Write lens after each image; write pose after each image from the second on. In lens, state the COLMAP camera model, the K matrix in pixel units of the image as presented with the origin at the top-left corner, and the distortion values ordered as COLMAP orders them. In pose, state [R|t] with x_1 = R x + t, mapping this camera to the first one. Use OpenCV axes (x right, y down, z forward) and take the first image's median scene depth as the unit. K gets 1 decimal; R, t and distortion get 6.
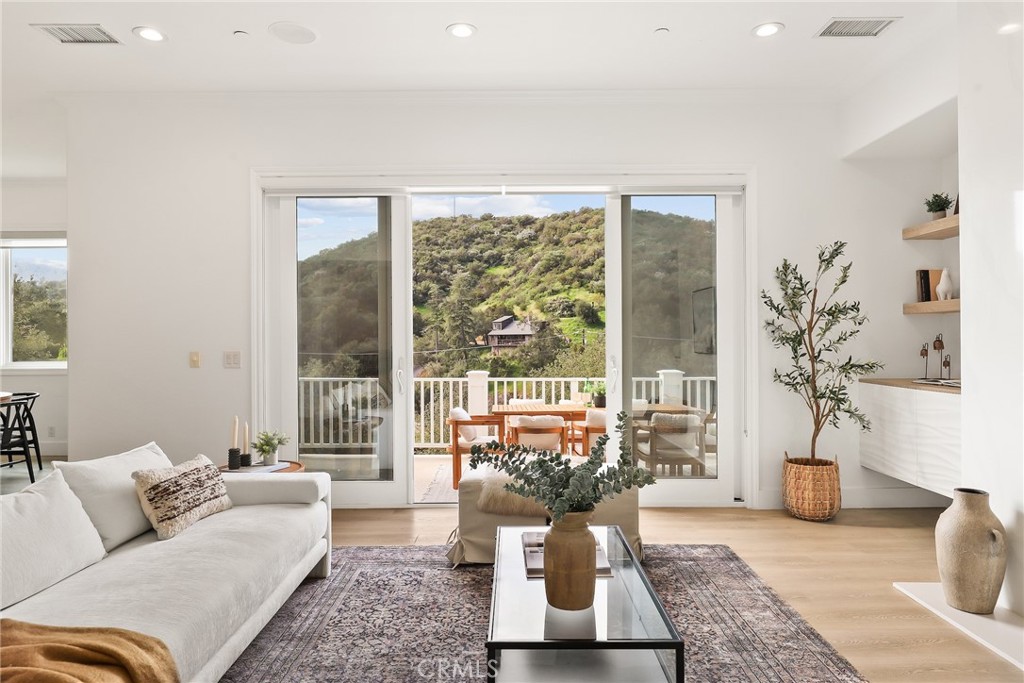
lens RADIAL K [[640.3, 0, 512.0], [0, 640.3, 341.5], [0, 0, 1]] dist [-0.007550, -0.002309]
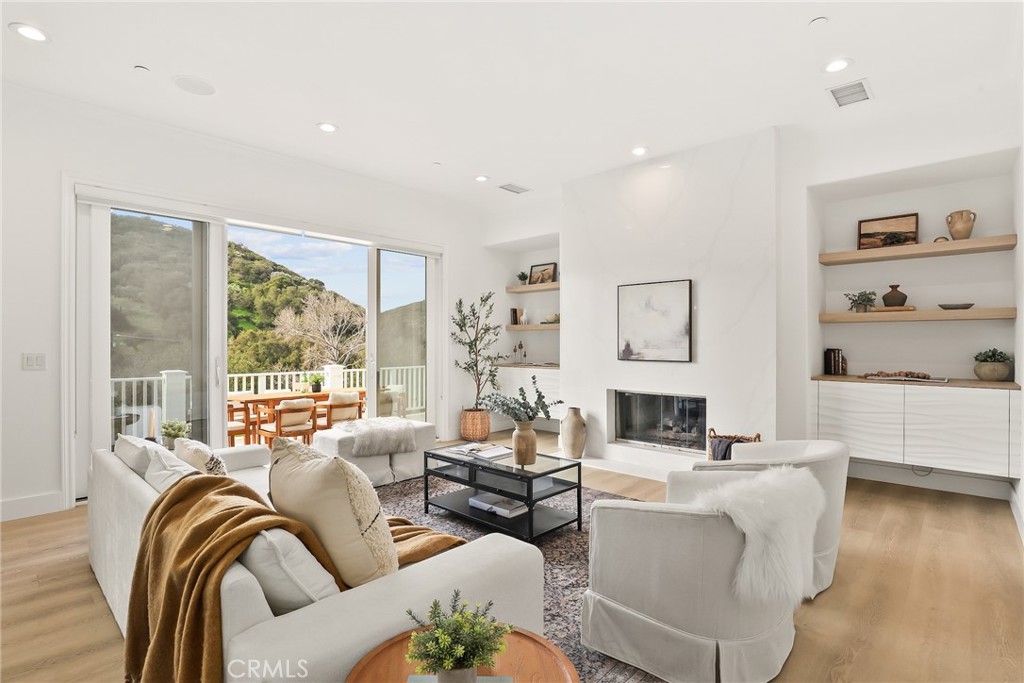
lens RADIAL K [[500.2, 0, 512.0], [0, 500.2, 341.5], [0, 0, 1]] dist [-0.000590, 0.000481]
pose [[0.680828, 0.006863, 0.732411, -0.502998], [-0.001612, 0.999968, -0.007872, 0.002389], [-0.732441, 0.004179, 0.680817, -0.055267]]
